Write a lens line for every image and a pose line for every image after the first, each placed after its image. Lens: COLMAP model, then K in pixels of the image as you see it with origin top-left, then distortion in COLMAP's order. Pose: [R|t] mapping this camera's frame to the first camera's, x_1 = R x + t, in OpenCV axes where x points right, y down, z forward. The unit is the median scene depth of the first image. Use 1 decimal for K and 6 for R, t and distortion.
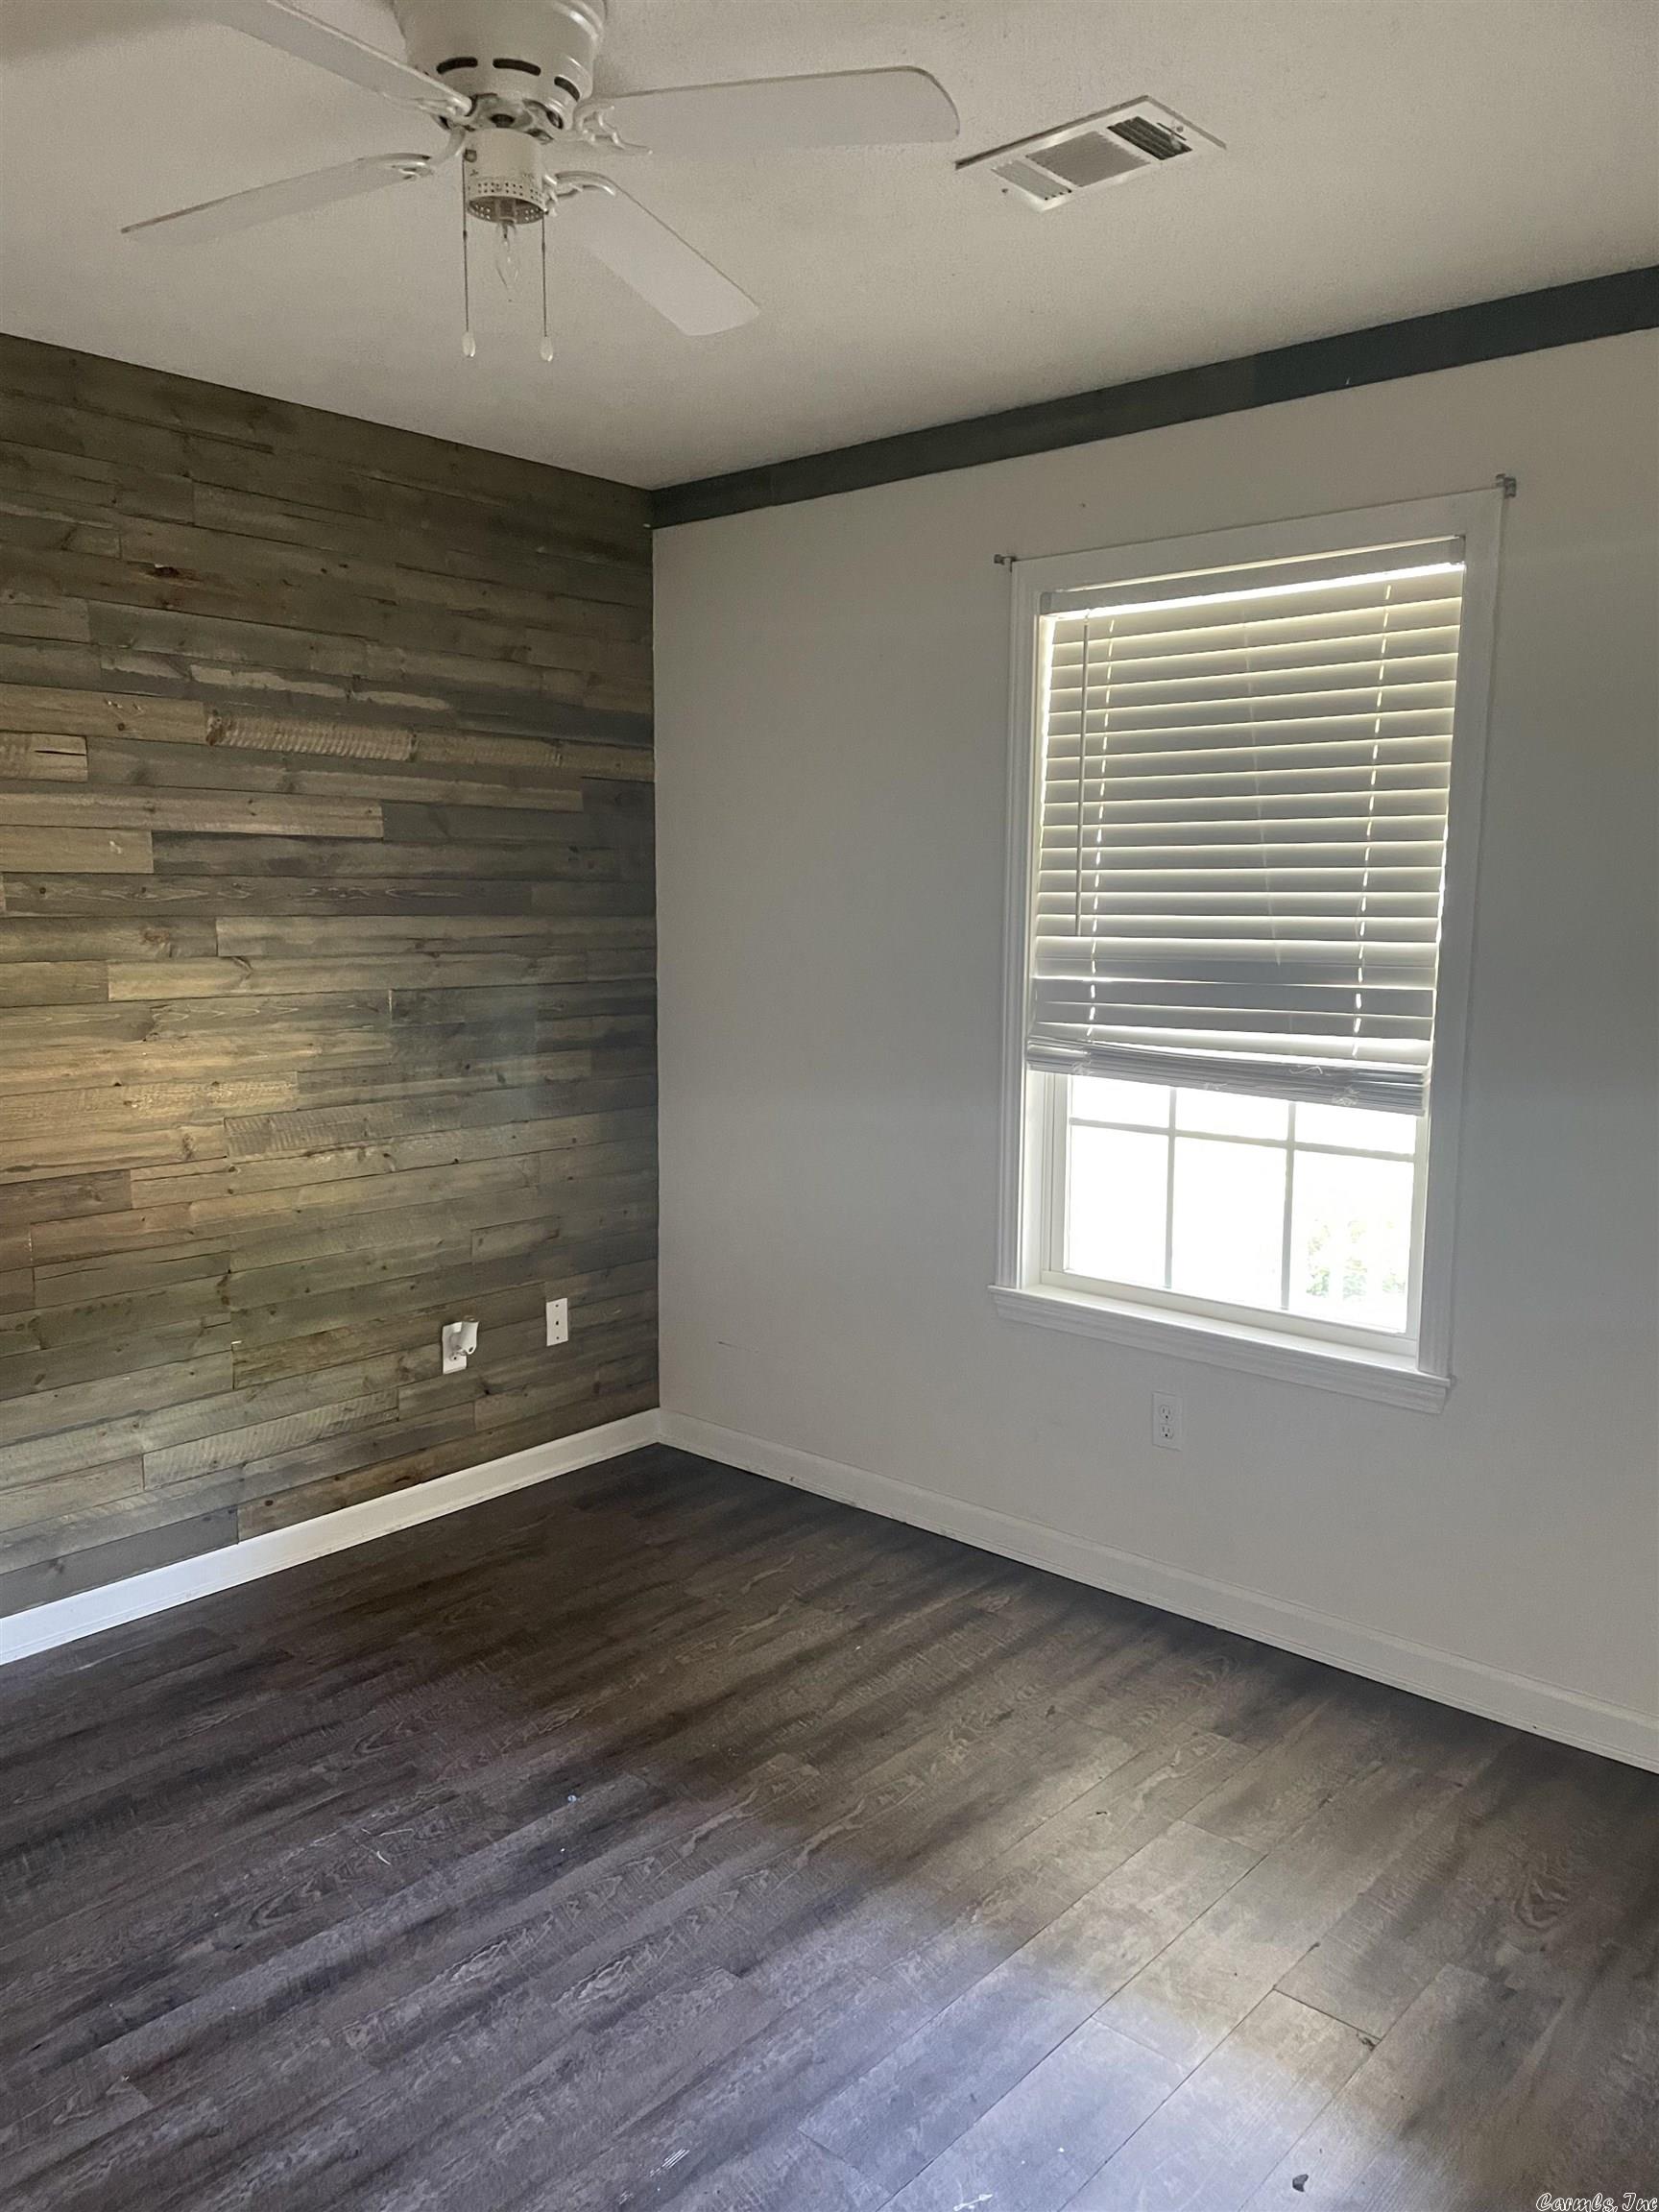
lens RADIAL K [[1663.7, 0, 822.8], [0, 1663.7, 1112.3], [0, 0, 1]] dist [0.084134, -0.108233]
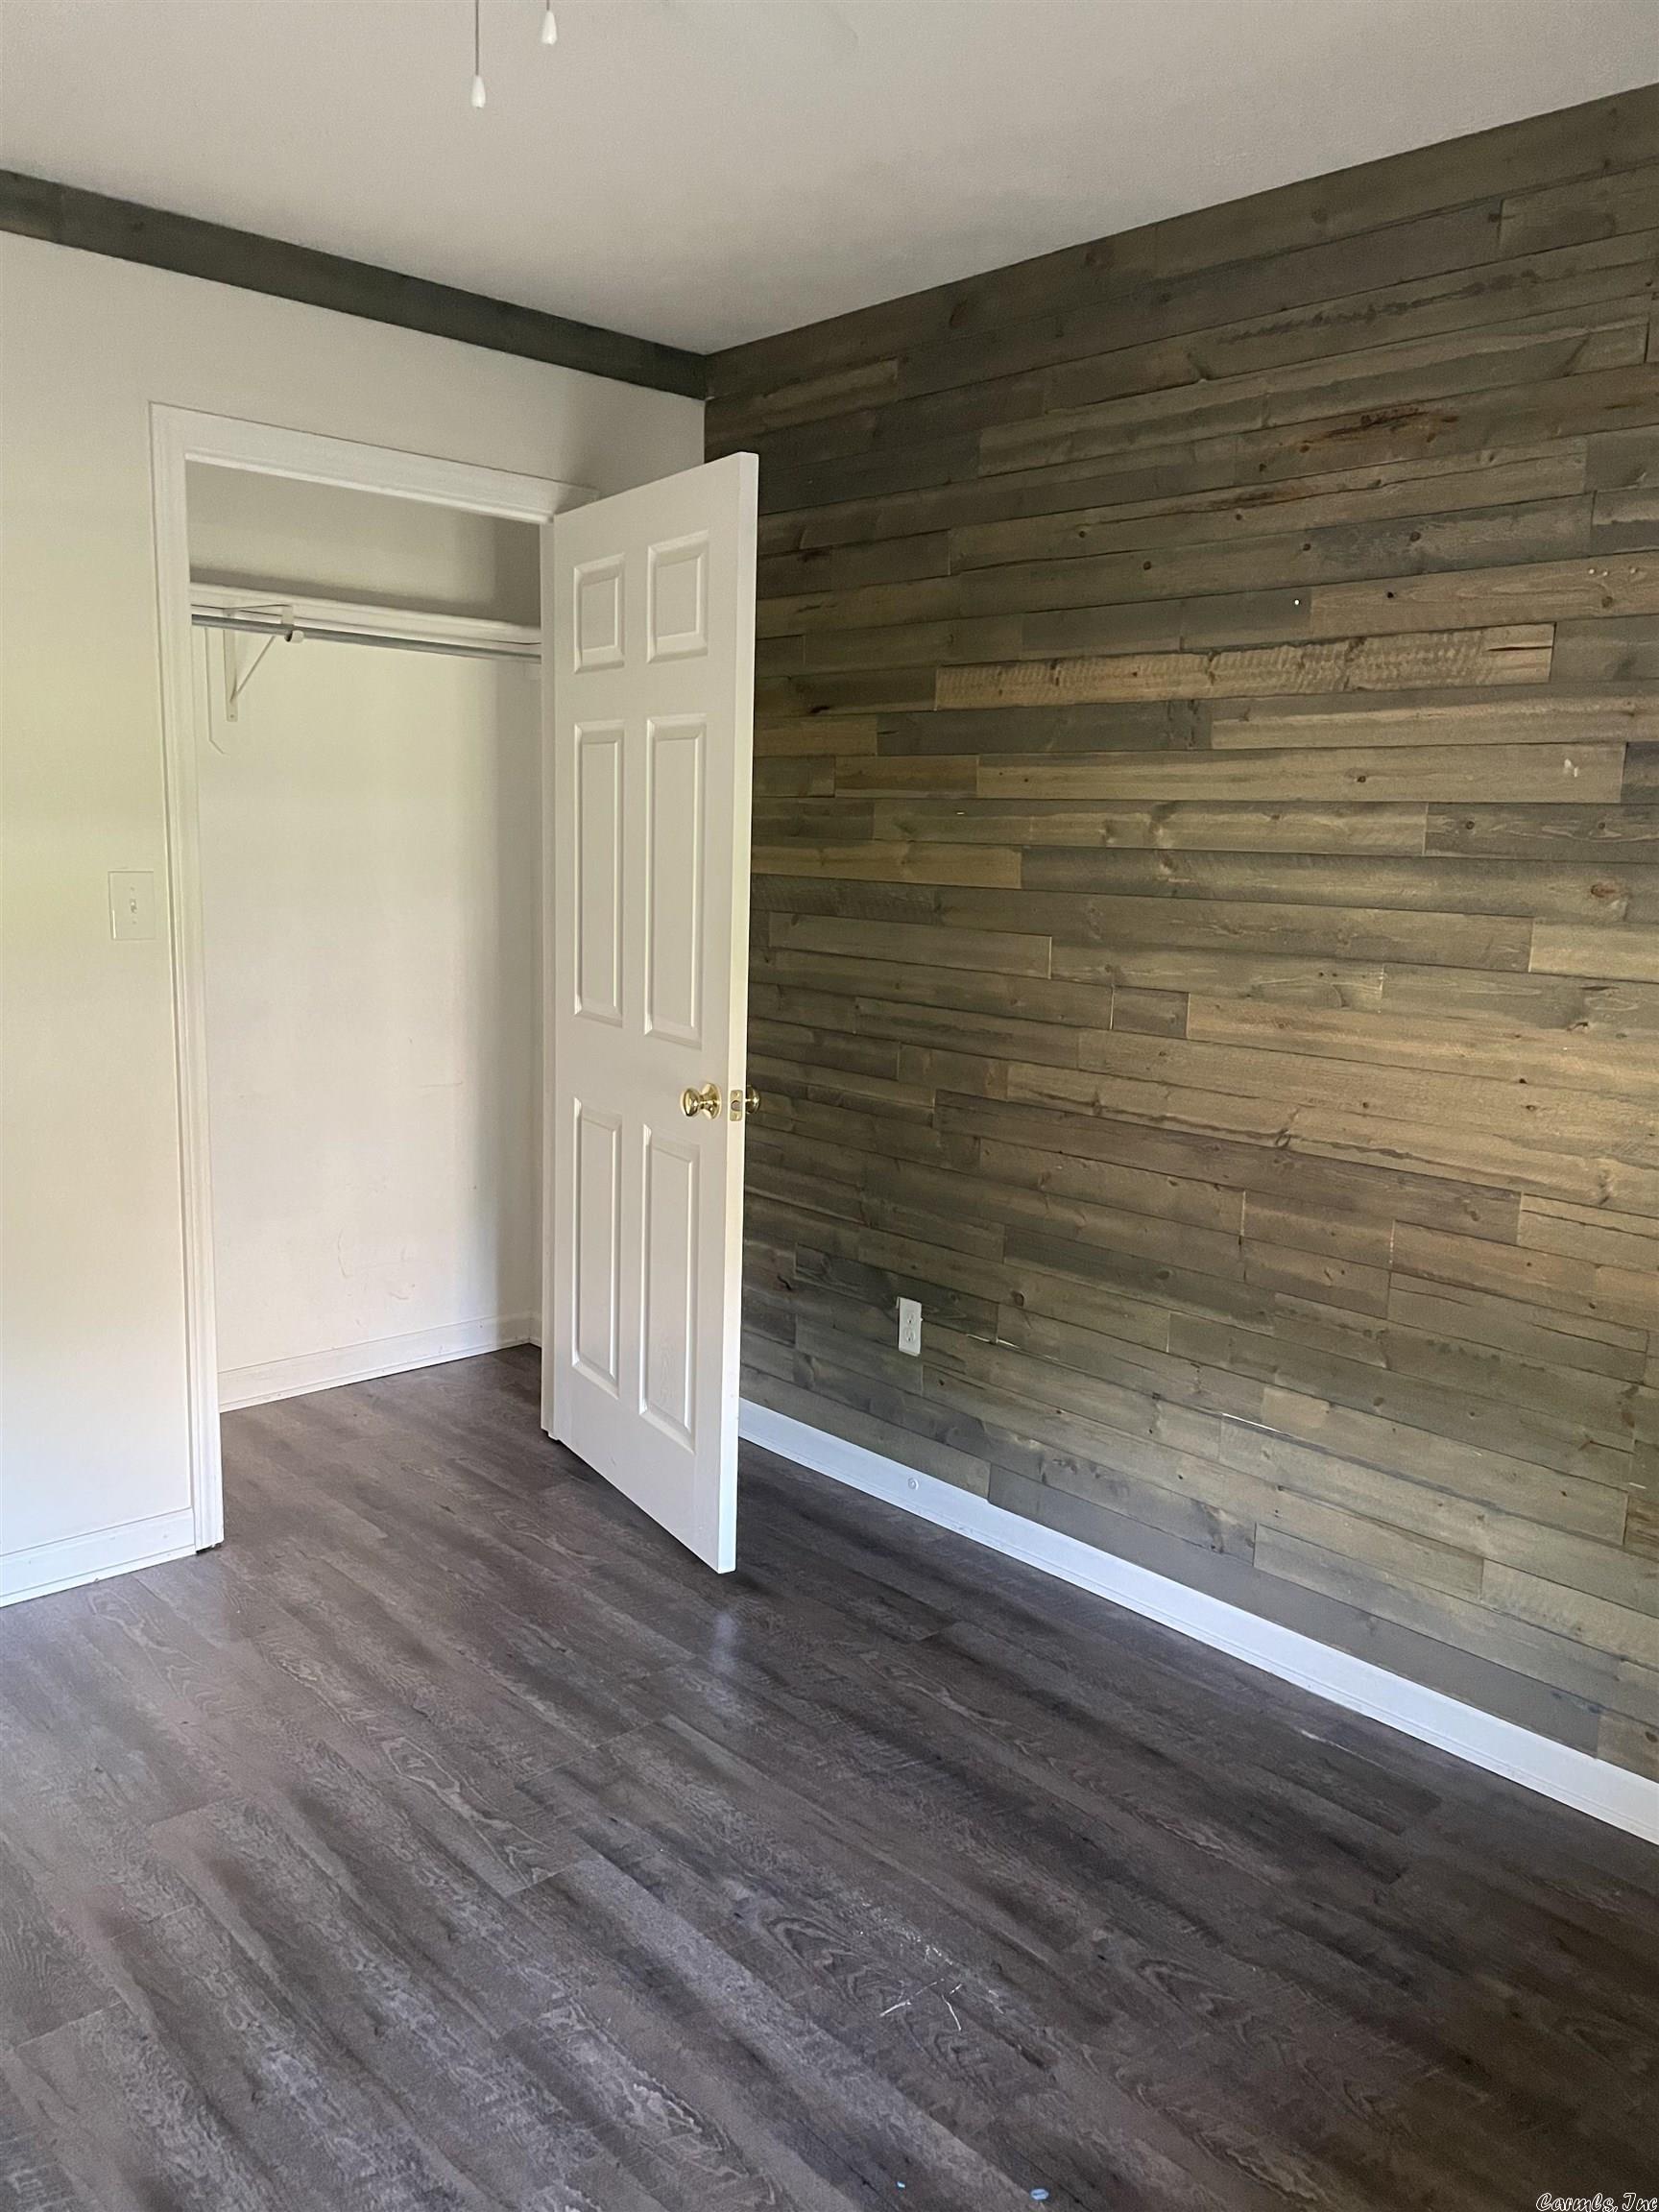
lens RADIAL K [[1663.7, 0, 818.0], [0, 1663.7, 1103.3], [0, 0, 1]] dist [0.084134, -0.108233]
pose [[-0.098902, 0.158080, -0.982461, 0.375153], [-0.161000, 0.971751, 0.172564, -0.089331], [0.981986, 0.175244, -0.070658, 0.760243]]
